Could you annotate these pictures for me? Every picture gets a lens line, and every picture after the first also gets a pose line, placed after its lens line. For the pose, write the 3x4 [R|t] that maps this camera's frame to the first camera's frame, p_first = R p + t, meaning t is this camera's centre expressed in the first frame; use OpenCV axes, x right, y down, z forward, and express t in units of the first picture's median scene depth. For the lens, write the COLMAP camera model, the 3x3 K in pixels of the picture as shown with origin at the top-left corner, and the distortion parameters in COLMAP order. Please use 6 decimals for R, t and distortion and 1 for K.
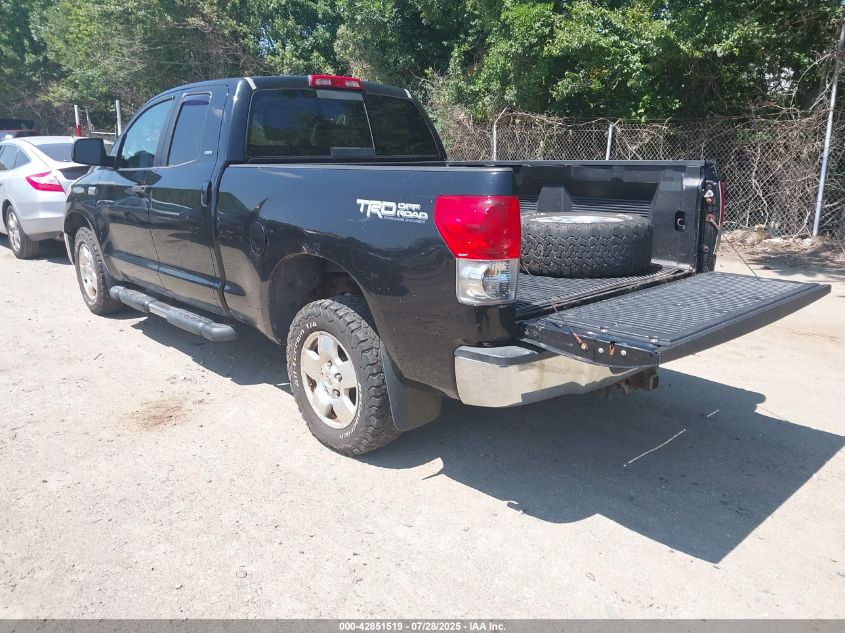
lens RADIAL K [[637.5, 0, 422.5], [0, 637.5, 316.5], [0, 0, 1]] dist [-0.038853, -0.003974]
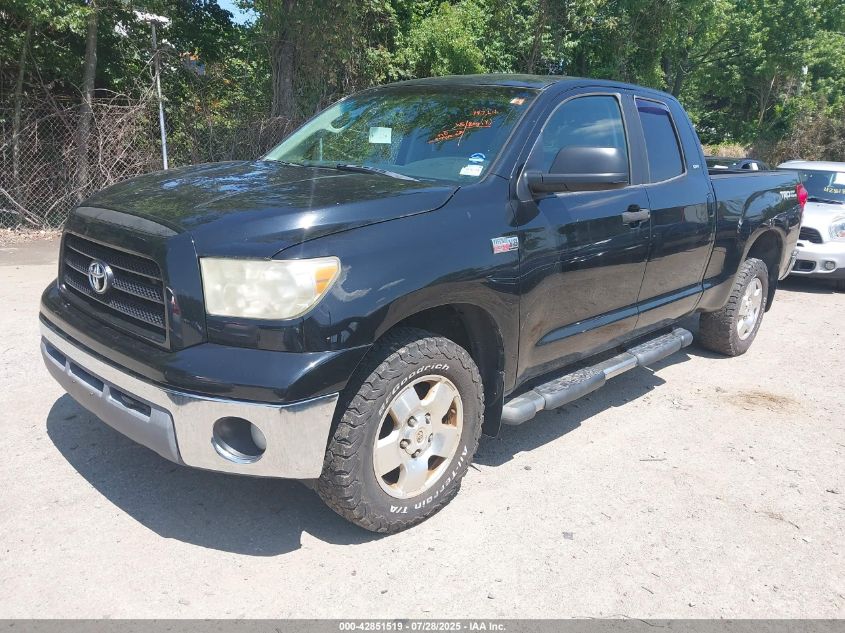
lens RADIAL K [[637.5, 0, 422.5], [0, 637.5, 316.5], [0, 0, 1]] dist [-0.038853, -0.003974]
pose [[0.018418, -0.259380, 0.965600, -1.294588], [0.250165, 0.936240, 0.246721, -0.357363], [-0.968028, 0.237015, 0.082132, 1.295959]]
